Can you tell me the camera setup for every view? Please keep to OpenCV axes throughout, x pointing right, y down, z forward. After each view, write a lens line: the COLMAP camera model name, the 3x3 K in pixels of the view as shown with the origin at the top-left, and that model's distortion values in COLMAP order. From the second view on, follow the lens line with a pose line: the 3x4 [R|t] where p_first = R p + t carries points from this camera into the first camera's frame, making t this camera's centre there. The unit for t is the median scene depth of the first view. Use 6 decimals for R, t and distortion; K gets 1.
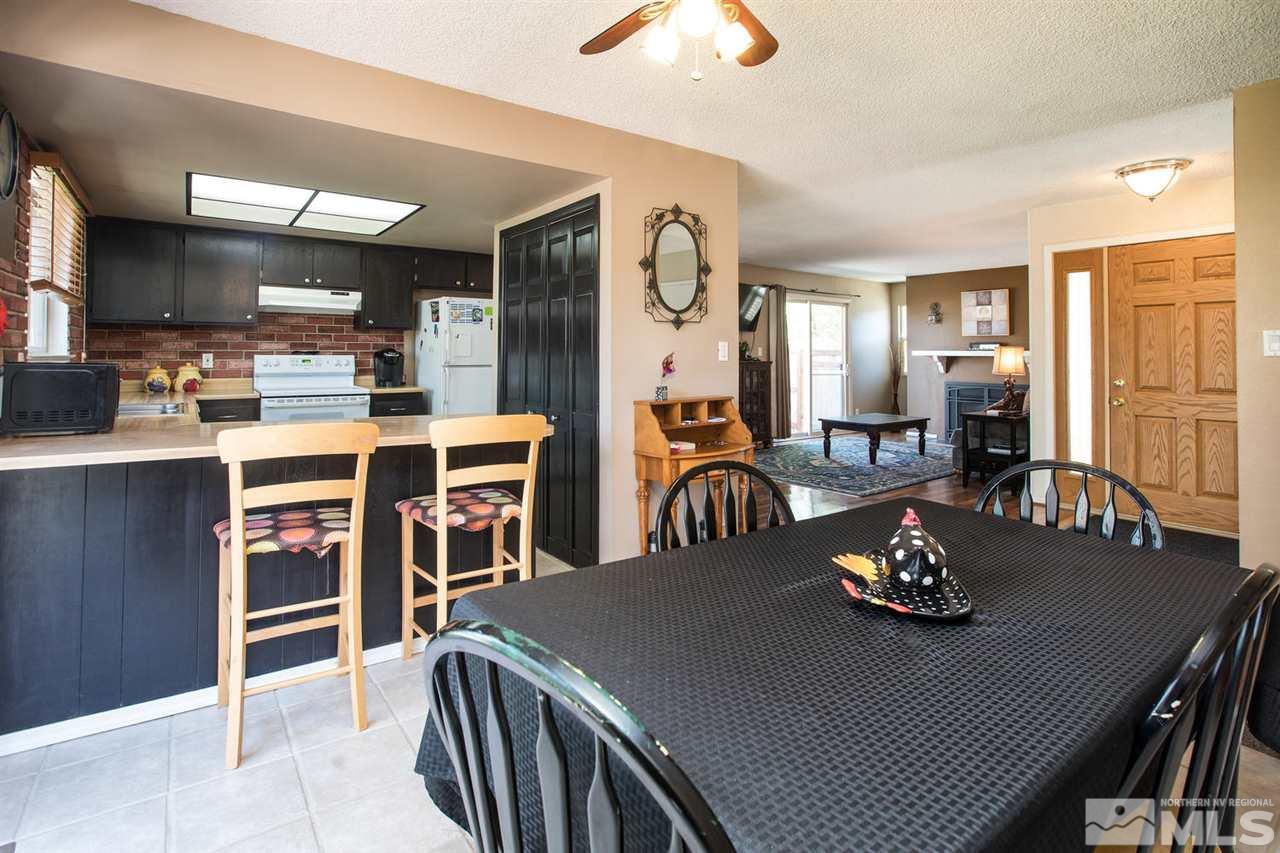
lens RADIAL K [[607.3, 0, 643.9], [0, 607.3, 399.1], [0, 0, 1]] dist [-0.044659, 0.009515]
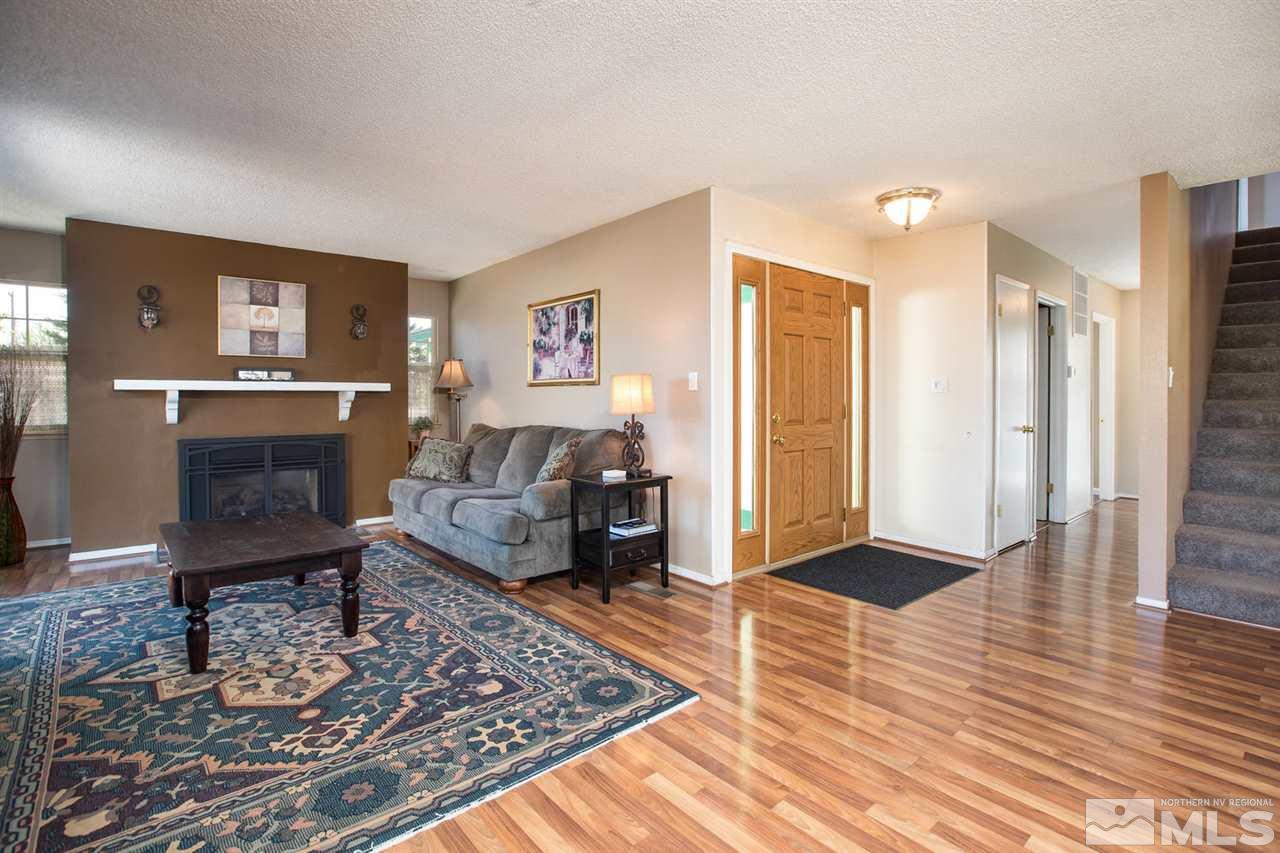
lens RADIAL K [[607.3, 0, 643.9], [0, 607.3, 399.1], [0, 0, 1]] dist [-0.044659, 0.009515]
pose [[-0.074054, -0.009943, 0.997205, -0.047798], [0.074124, 0.997129, 0.015447, -0.045004], [-0.994496, 0.075061, -0.073105, 0.672312]]
